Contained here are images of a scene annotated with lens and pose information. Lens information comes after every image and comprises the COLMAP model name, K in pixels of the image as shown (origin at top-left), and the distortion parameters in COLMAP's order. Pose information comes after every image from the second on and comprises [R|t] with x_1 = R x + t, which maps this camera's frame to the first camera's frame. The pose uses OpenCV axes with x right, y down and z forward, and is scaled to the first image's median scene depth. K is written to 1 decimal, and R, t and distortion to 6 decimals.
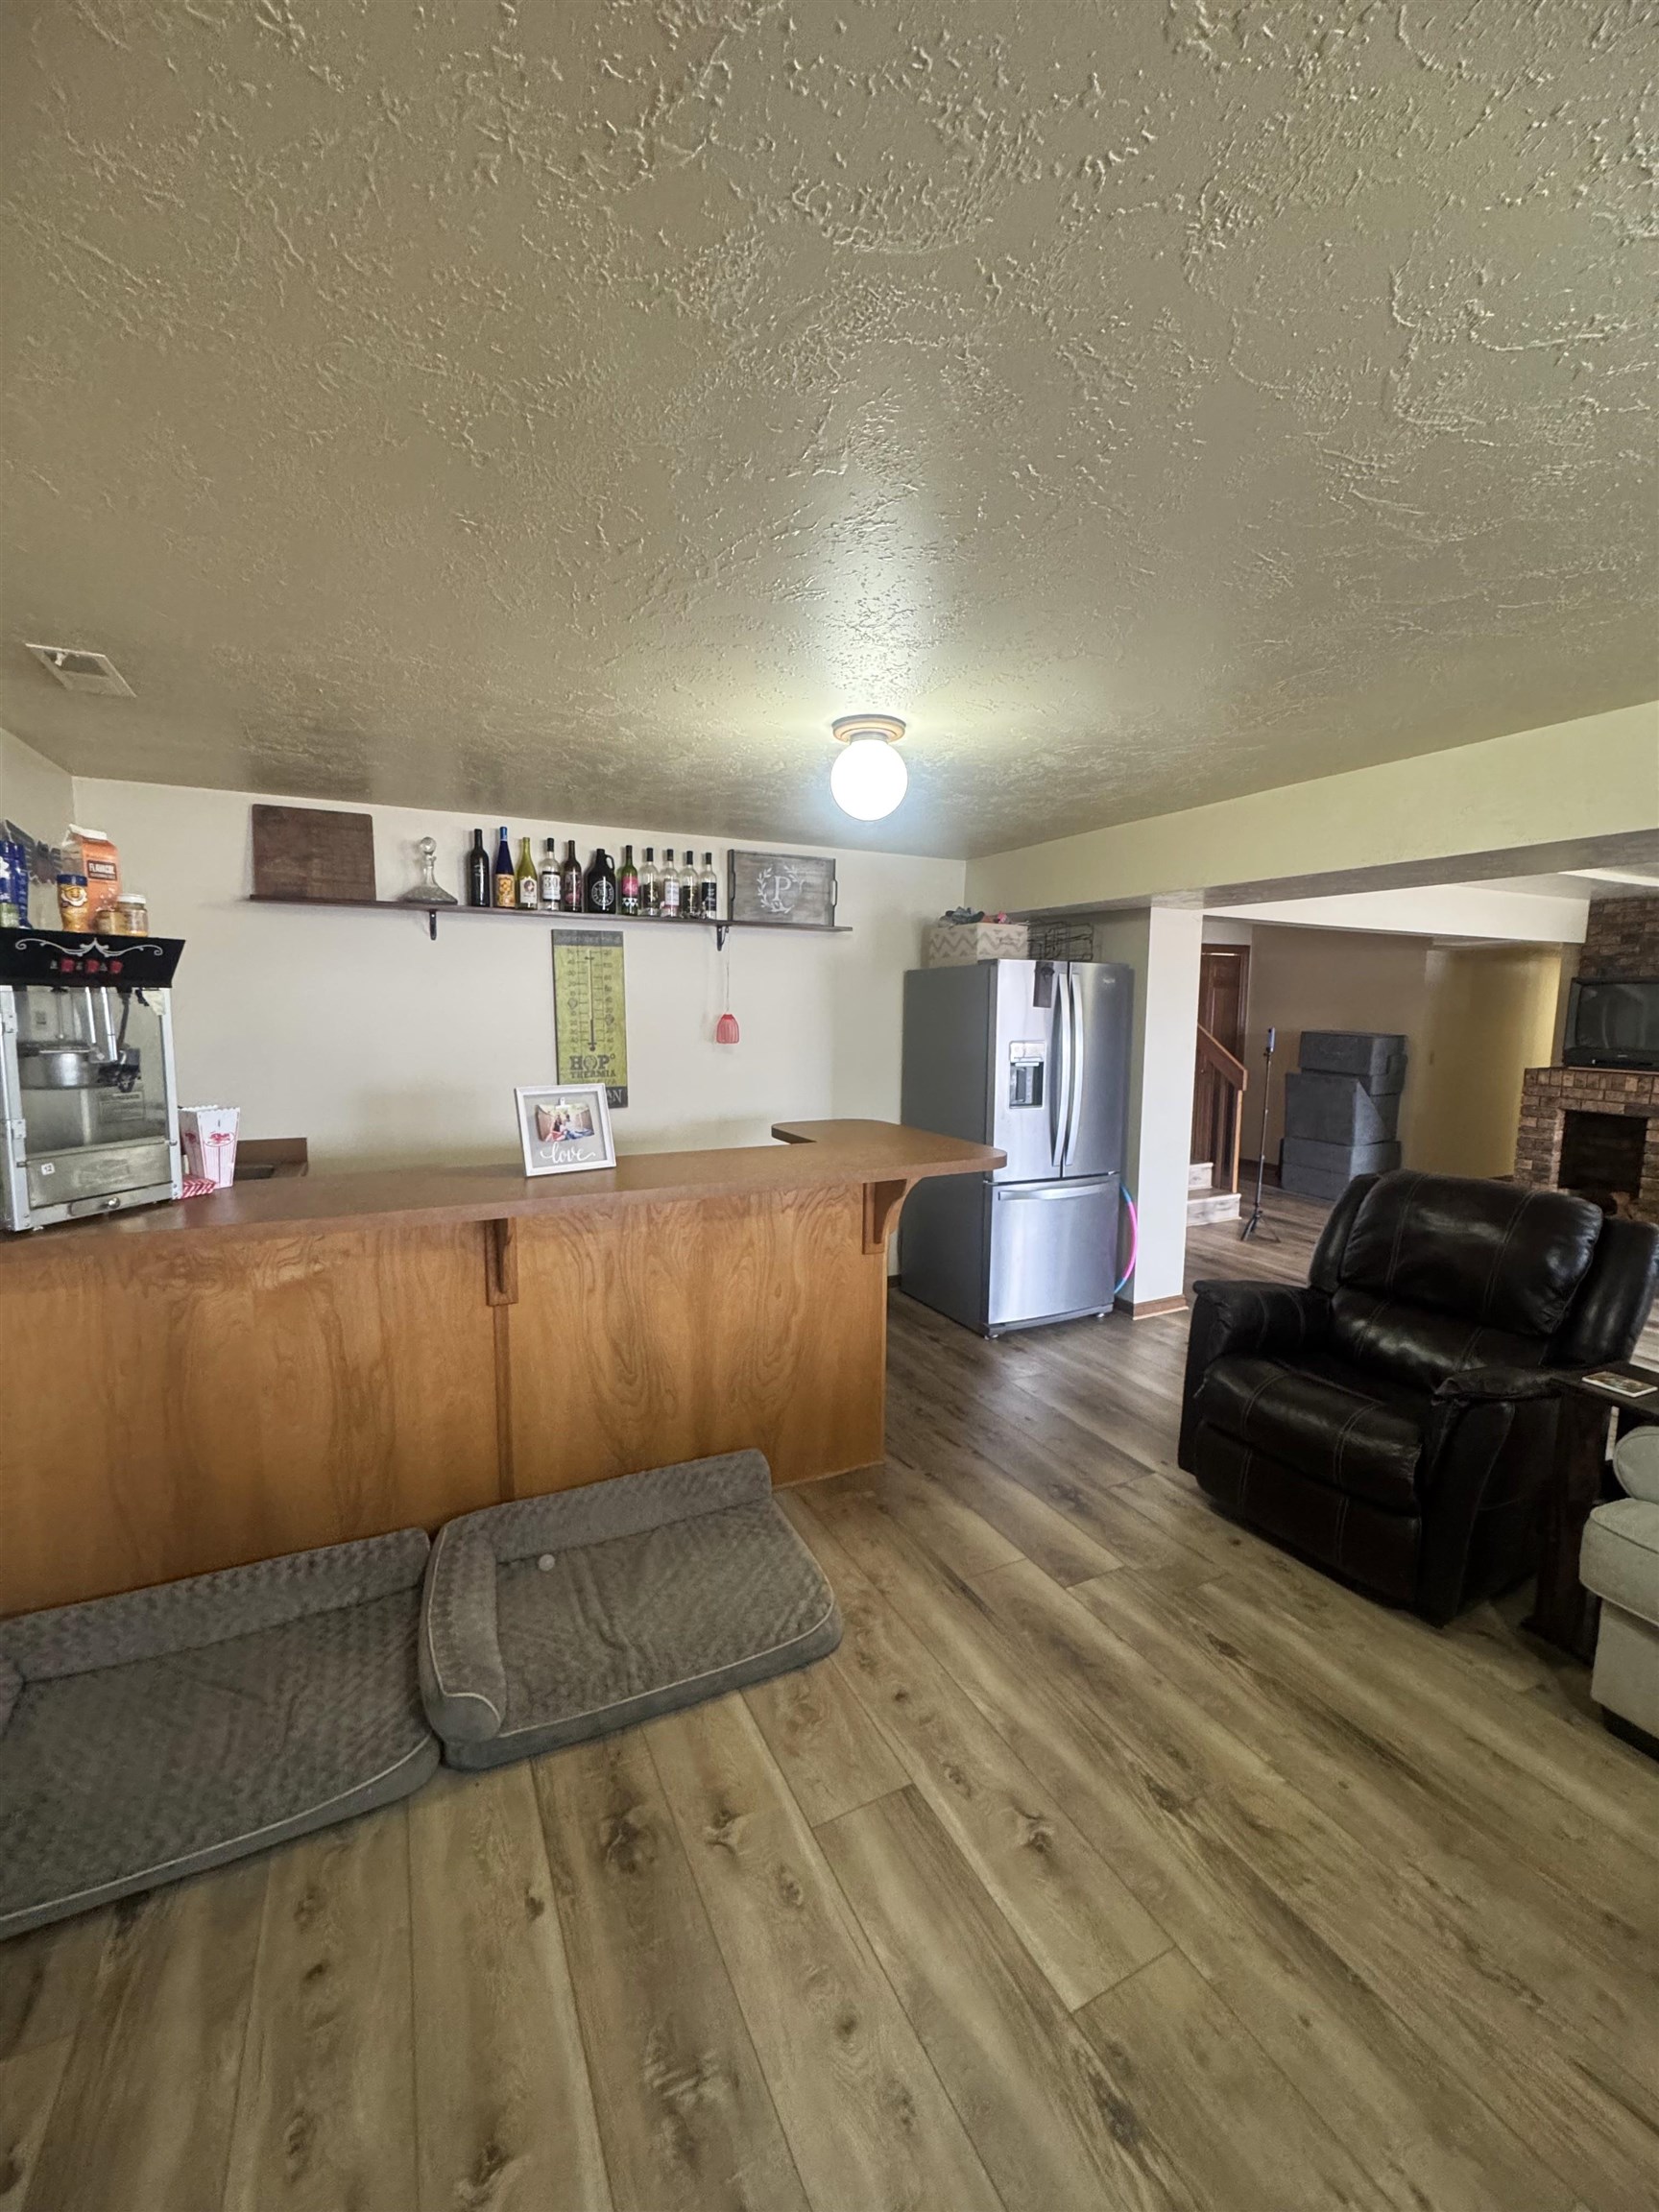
lens RADIAL K [[879.5, 0, 826.2], [0, 879.5, 1100.5], [0, 0, 1]] dist [-0.000627, -0.000351]
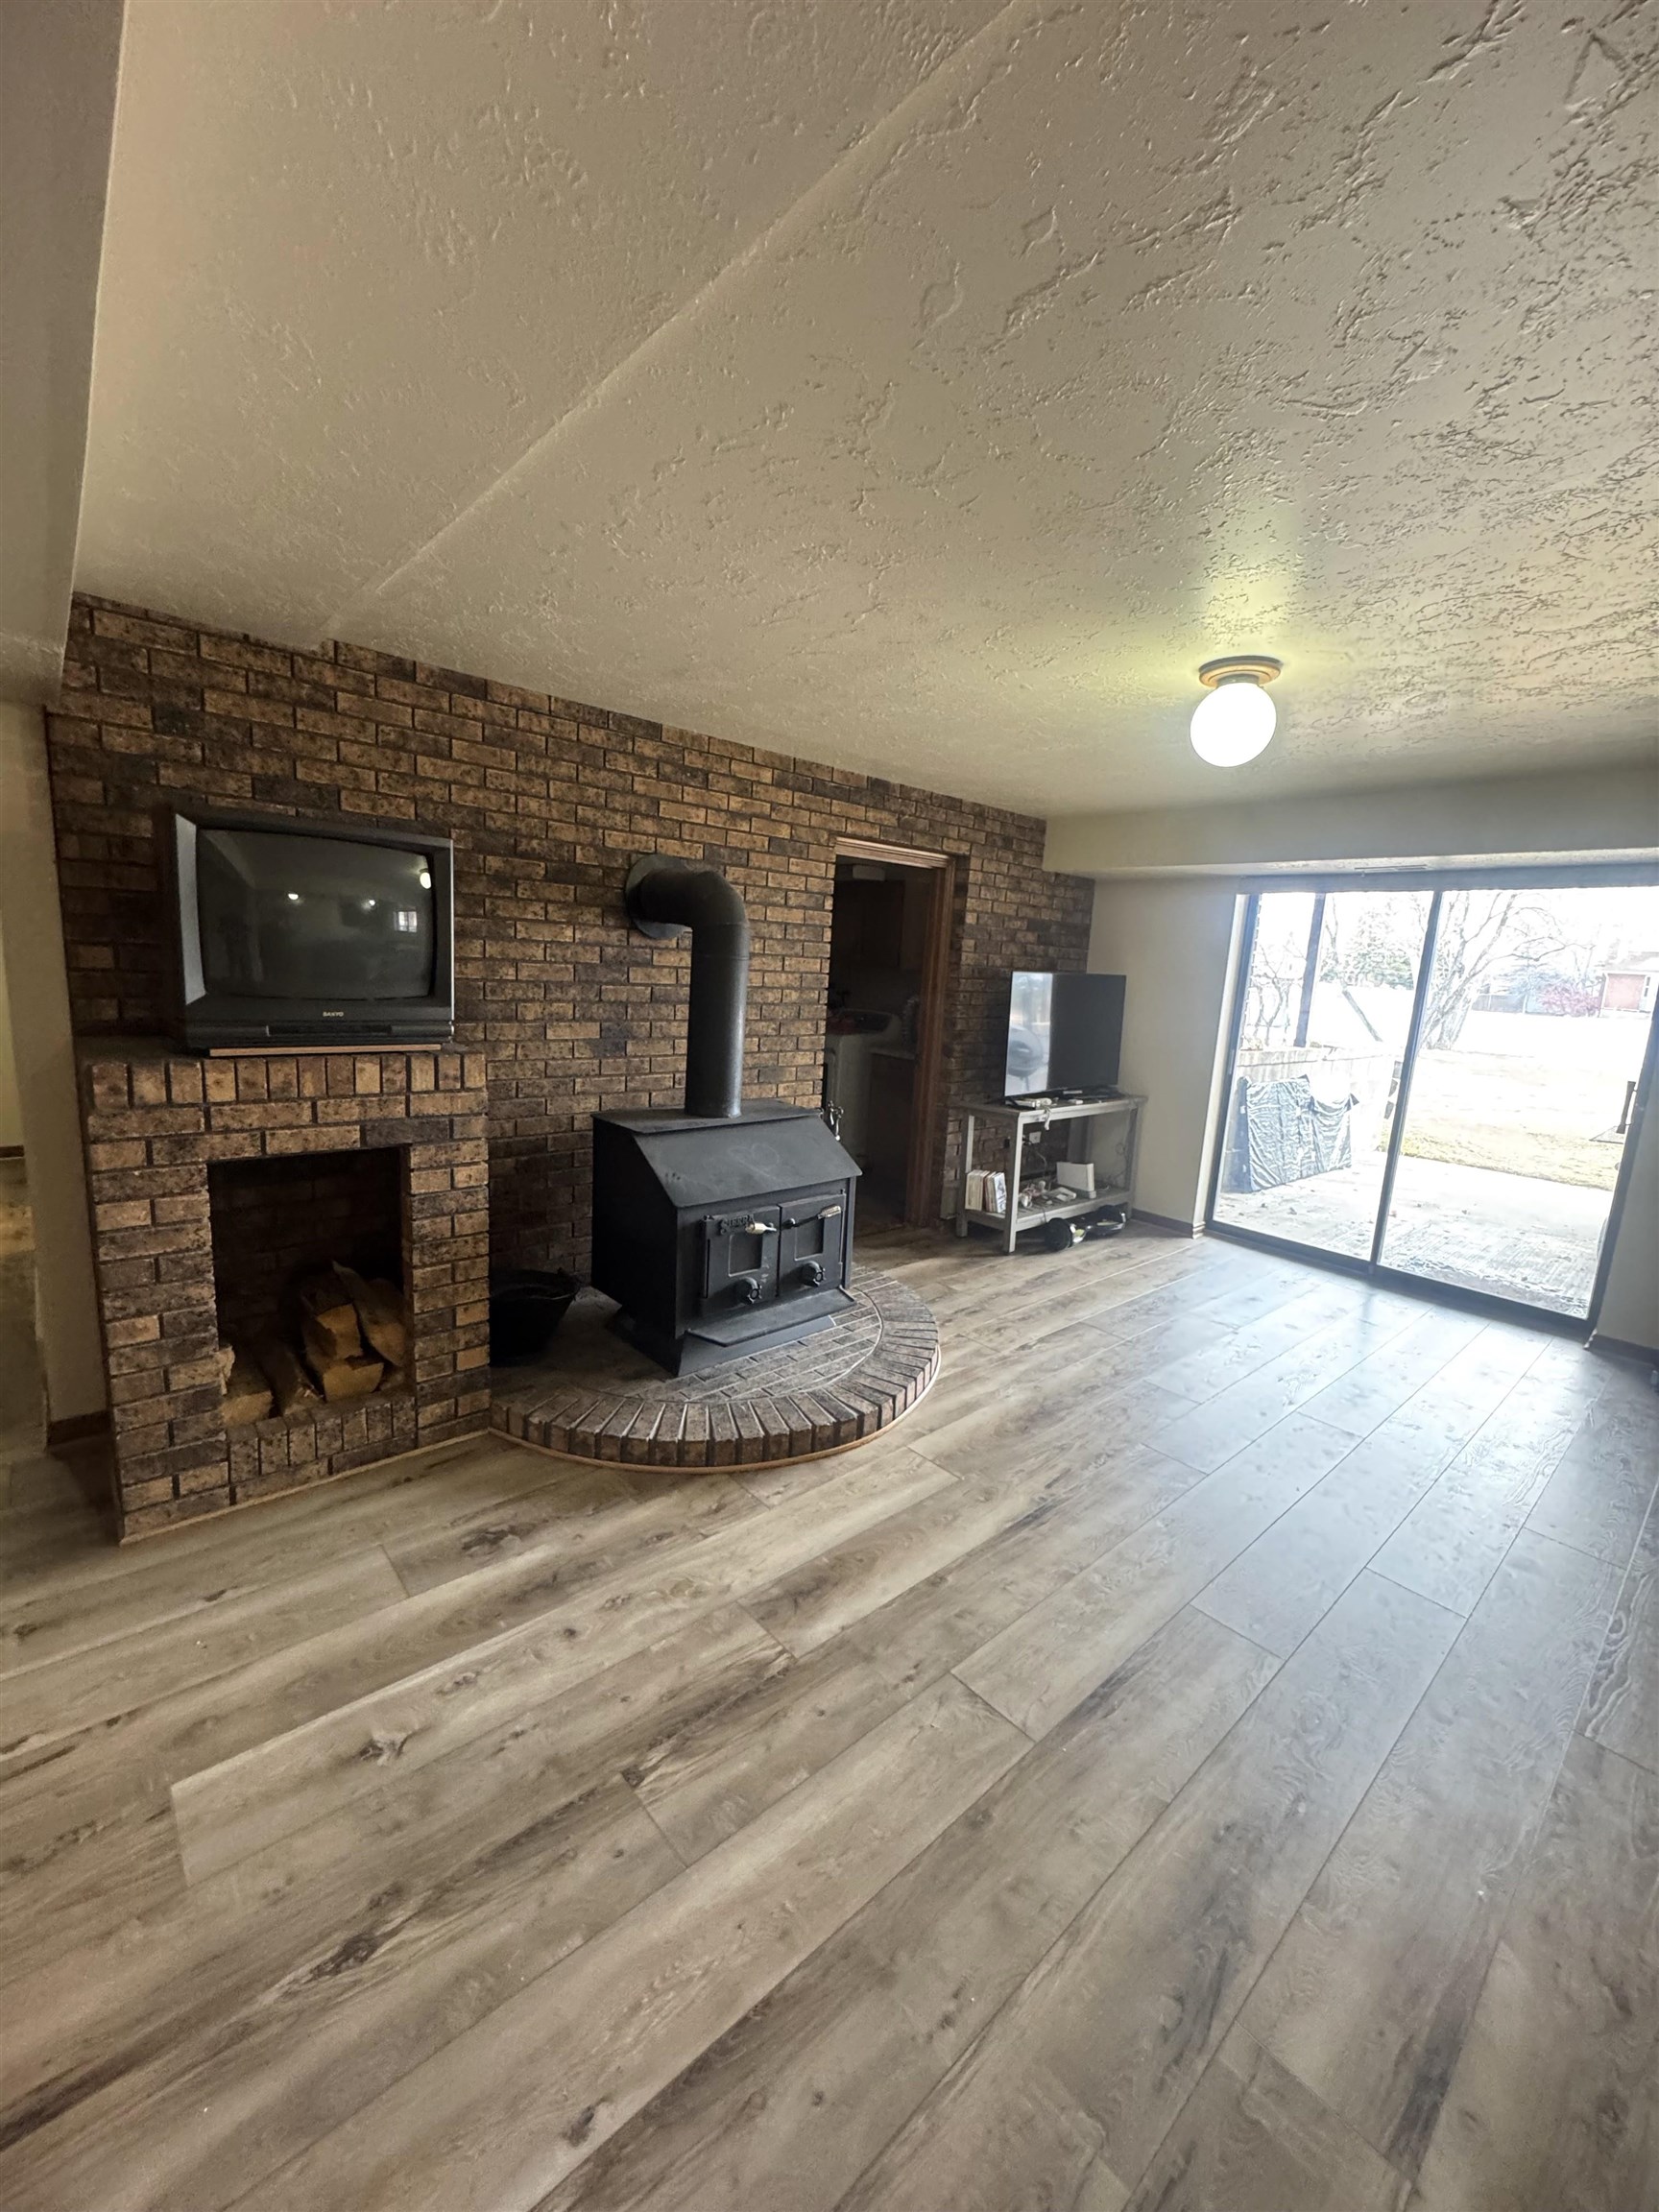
lens RADIAL K [[879.5, 0, 831.3], [0, 879.5, 1102.0], [0, 0, 1]] dist [-0.000627, -0.000351]
pose [[-0.267281, -0.185548, 0.945586, 0.551818], [0.045497, 0.977762, 0.204722, -0.107650], [-0.962544, 0.097739, -0.252895, 1.117958]]
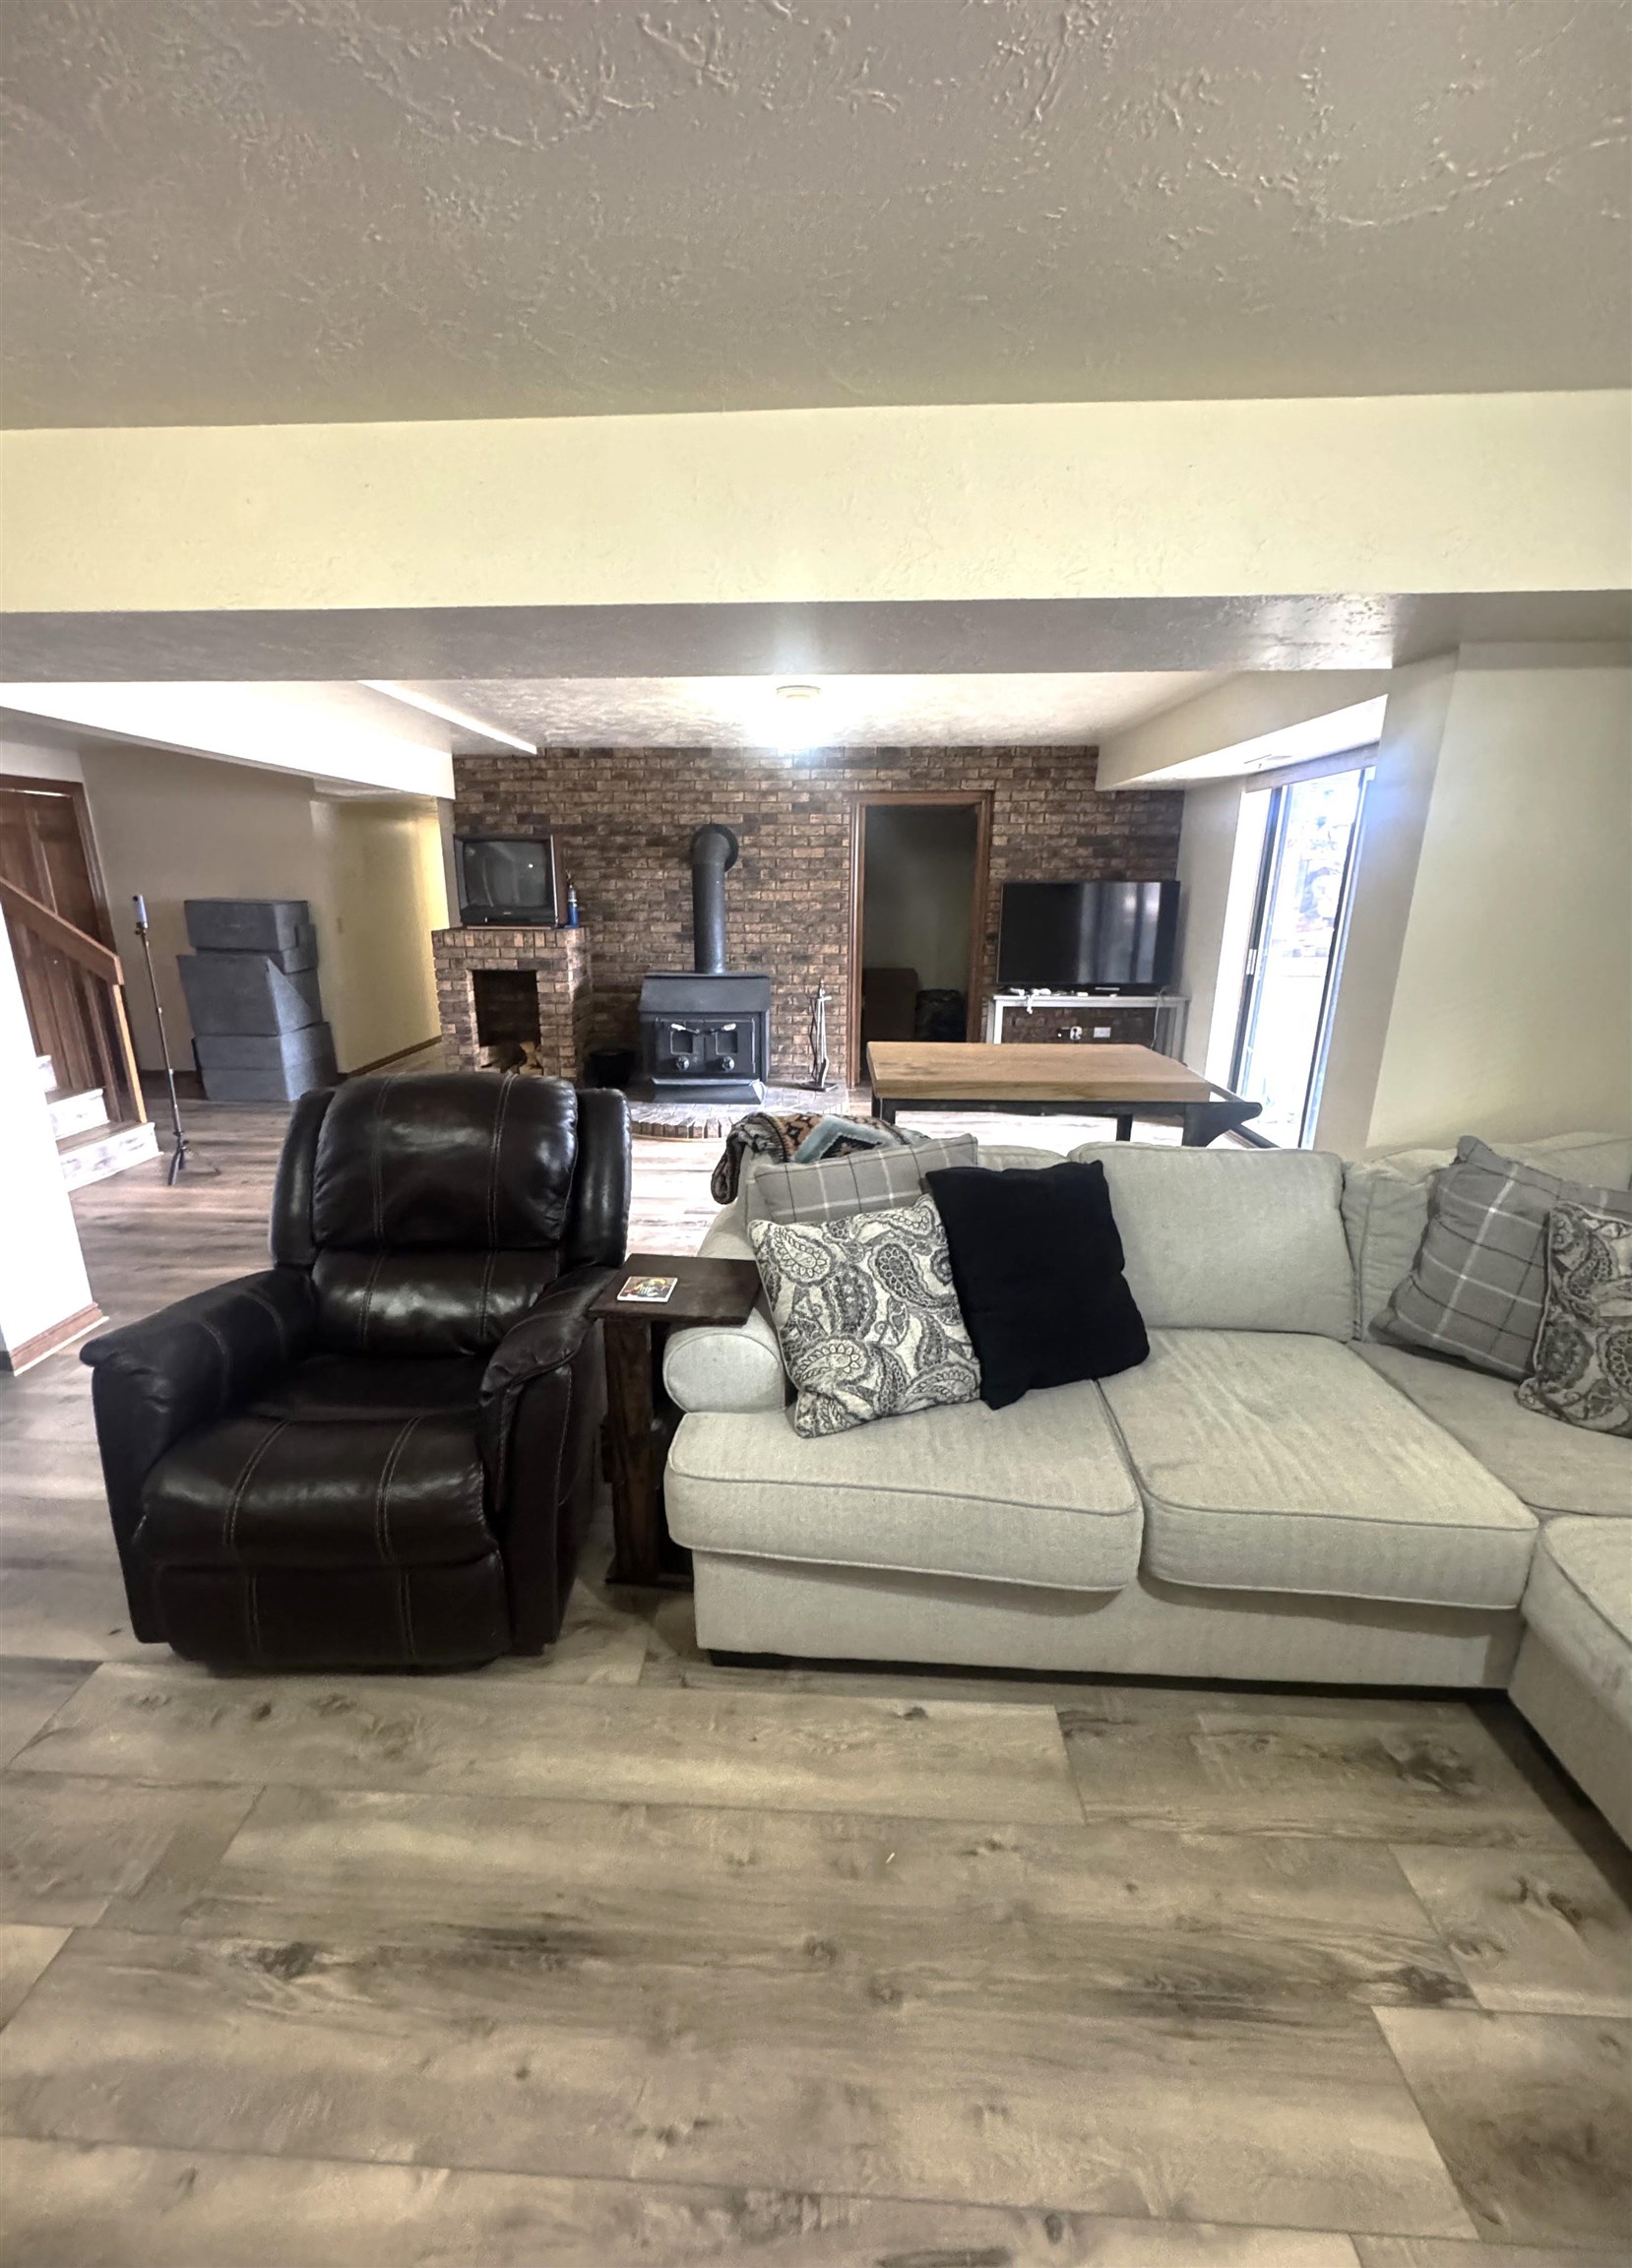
lens RADIAL K [[913.8, 0, 797.1], [0, 913.8, 1140.2], [0, 0, 1]] dist [-0.002762, -0.000302]
pose [[0.481996, -0.251231, 0.839382, 0.113613], [0.100585, 0.967542, 0.231831, -0.007940], [-0.870380, -0.027313, 0.491622, 0.196953]]
